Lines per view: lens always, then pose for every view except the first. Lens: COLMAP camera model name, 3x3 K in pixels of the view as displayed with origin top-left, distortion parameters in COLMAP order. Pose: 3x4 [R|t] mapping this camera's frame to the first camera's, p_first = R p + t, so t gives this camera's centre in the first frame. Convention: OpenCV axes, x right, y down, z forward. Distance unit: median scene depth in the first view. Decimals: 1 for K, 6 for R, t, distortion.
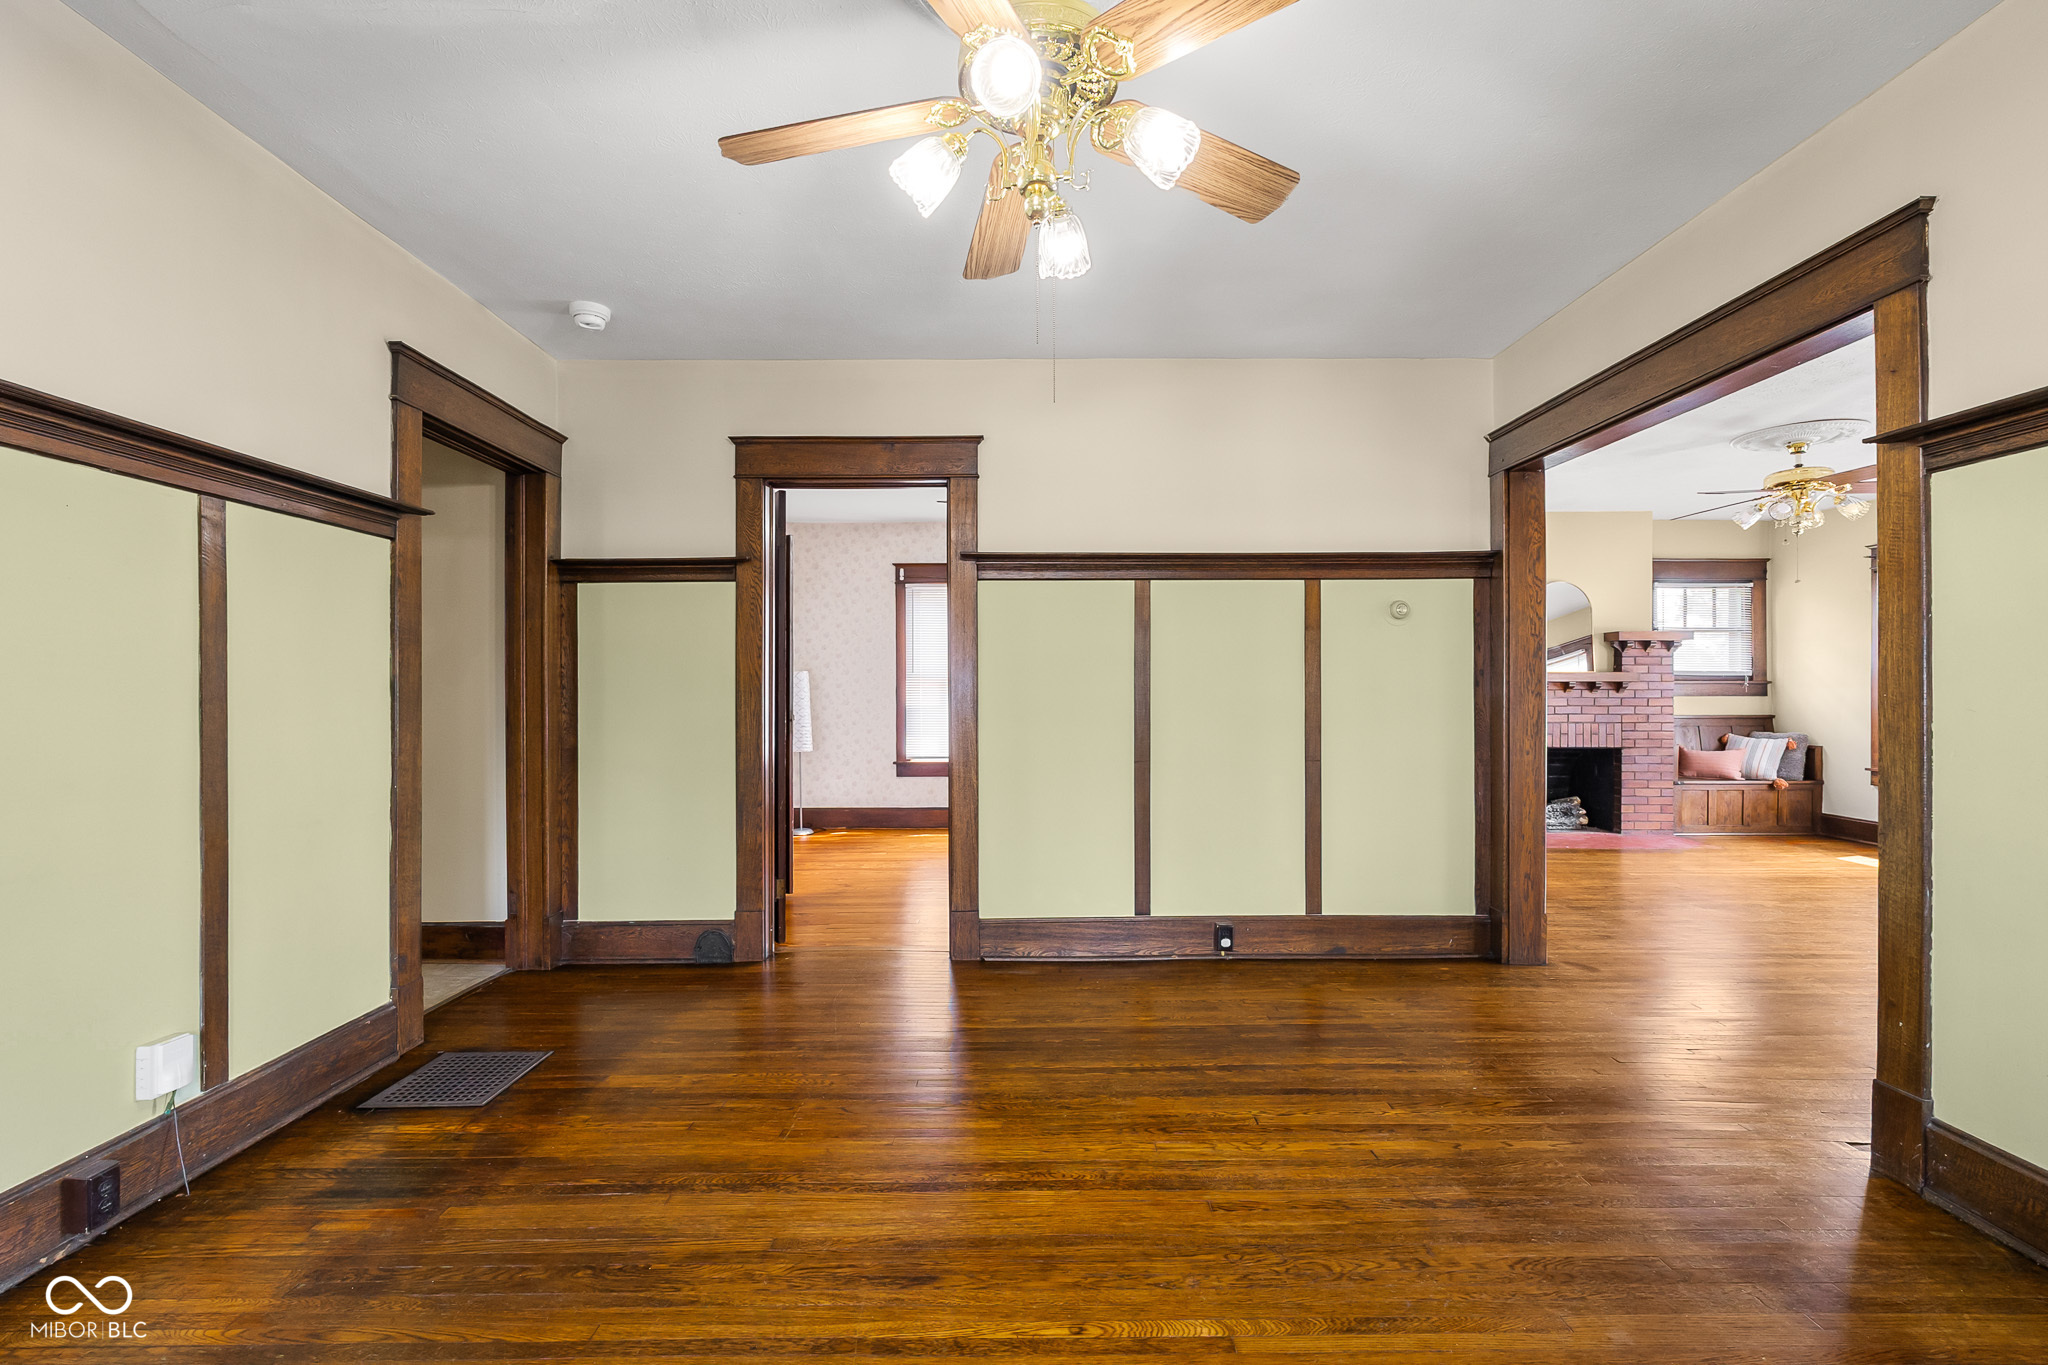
lens RADIAL K [[900.1, 0, 1027.8], [0, 900.1, 689.0], [0, 0, 1]] dist [0.000054, 0.000023]
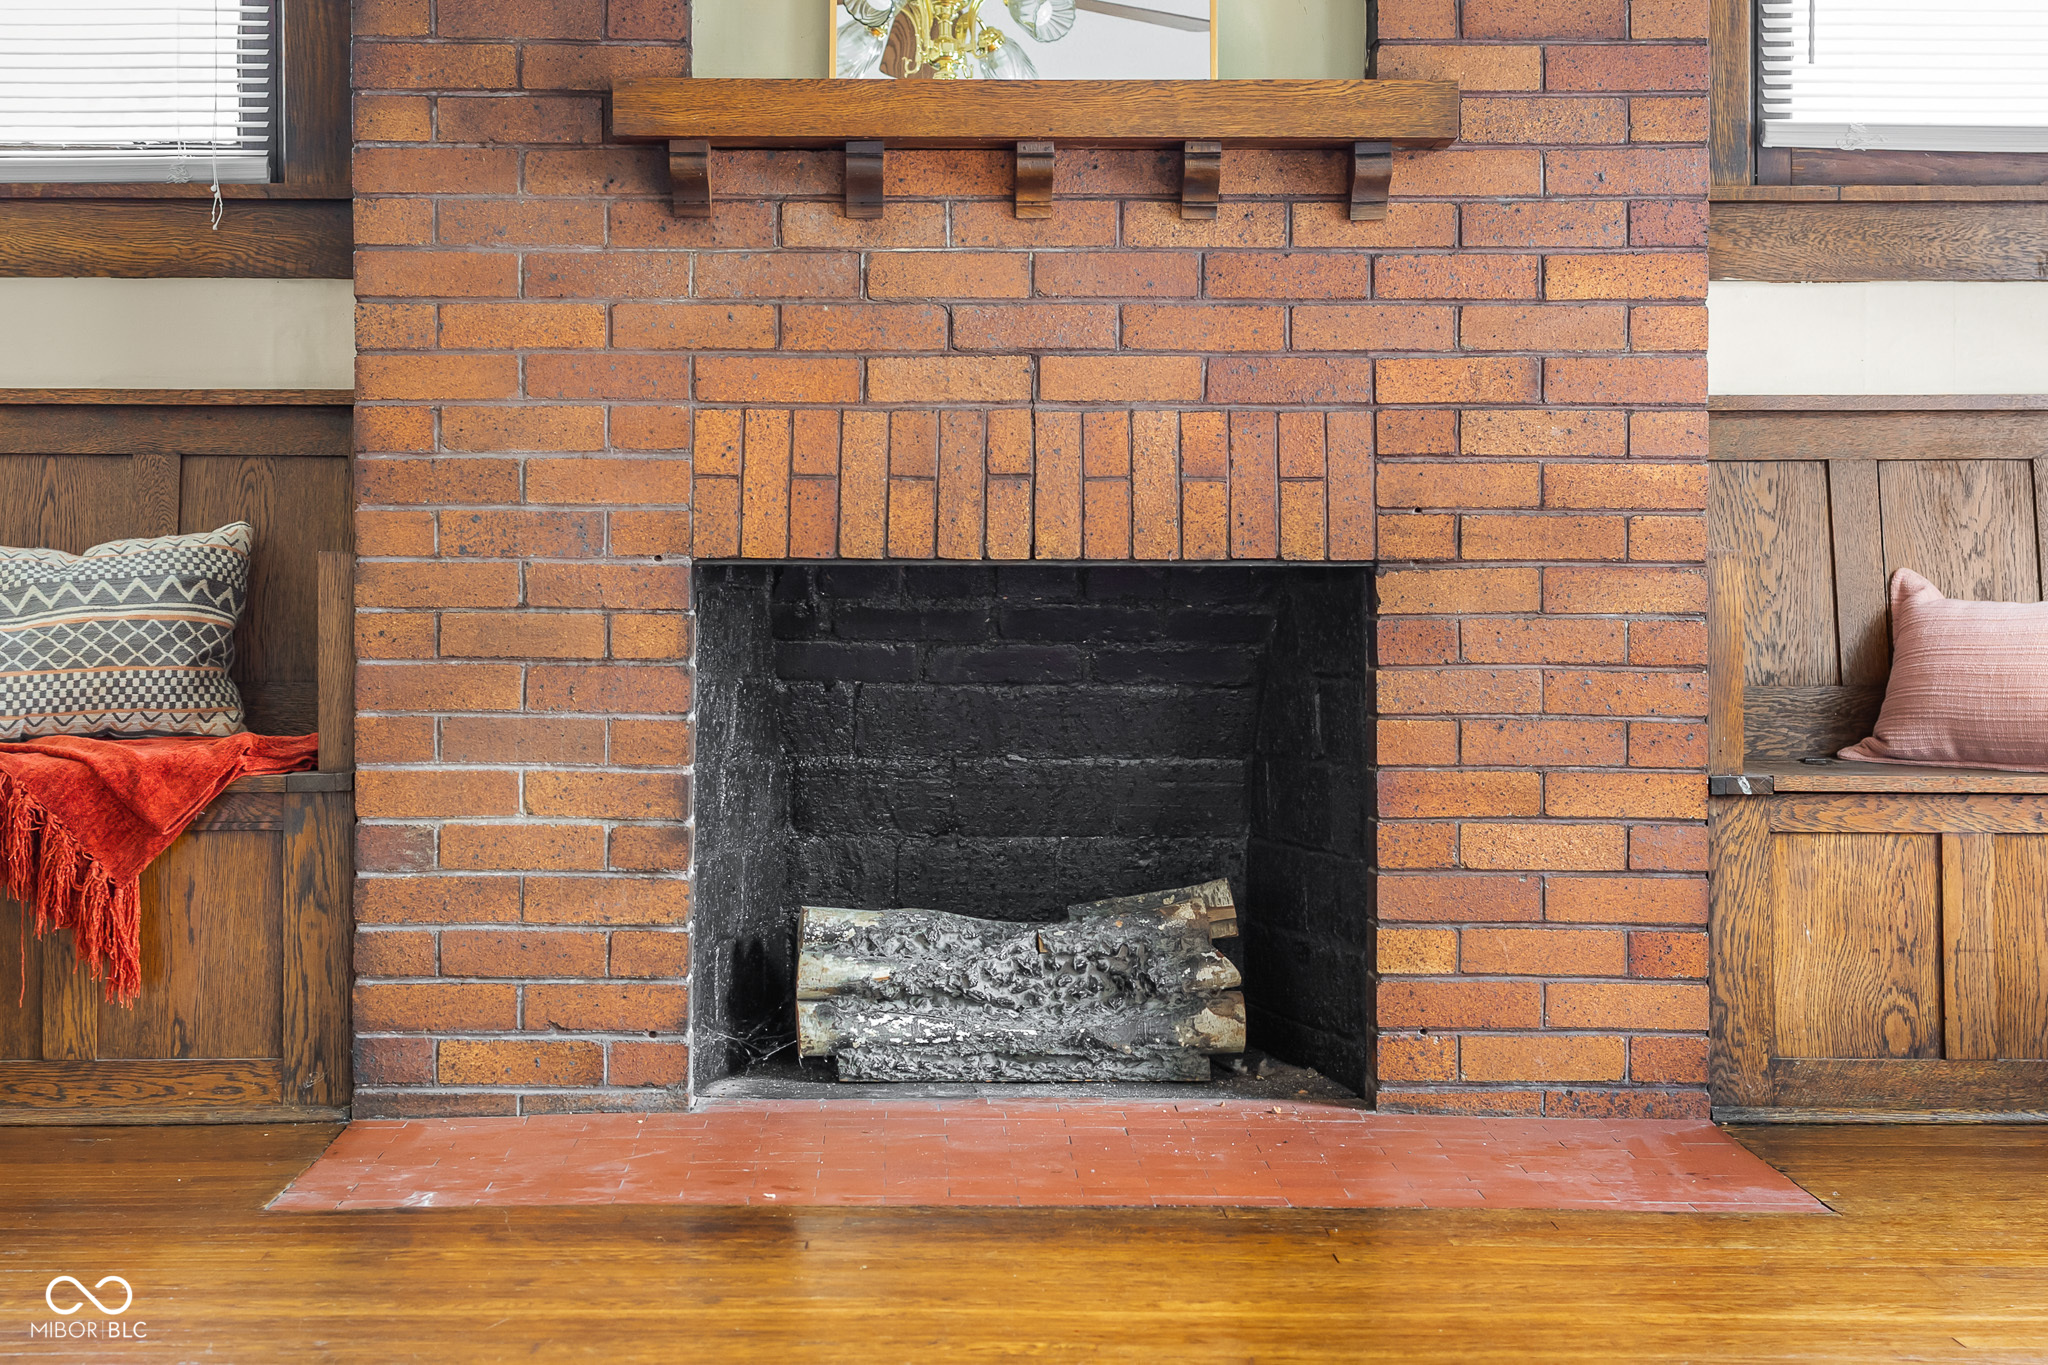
lens RADIAL K [[3306.5, 0, 960.2], [0, 3306.5, 528.5], [0, 0, 1]] dist [0.136943, -0.063900]
pose [[0.999939, 0.001624, 0.010934, 0.576739], [-0.001375, 0.999741, -0.022714, 0.072027], [-0.010968, 0.022697, 0.999682, 0.413913]]
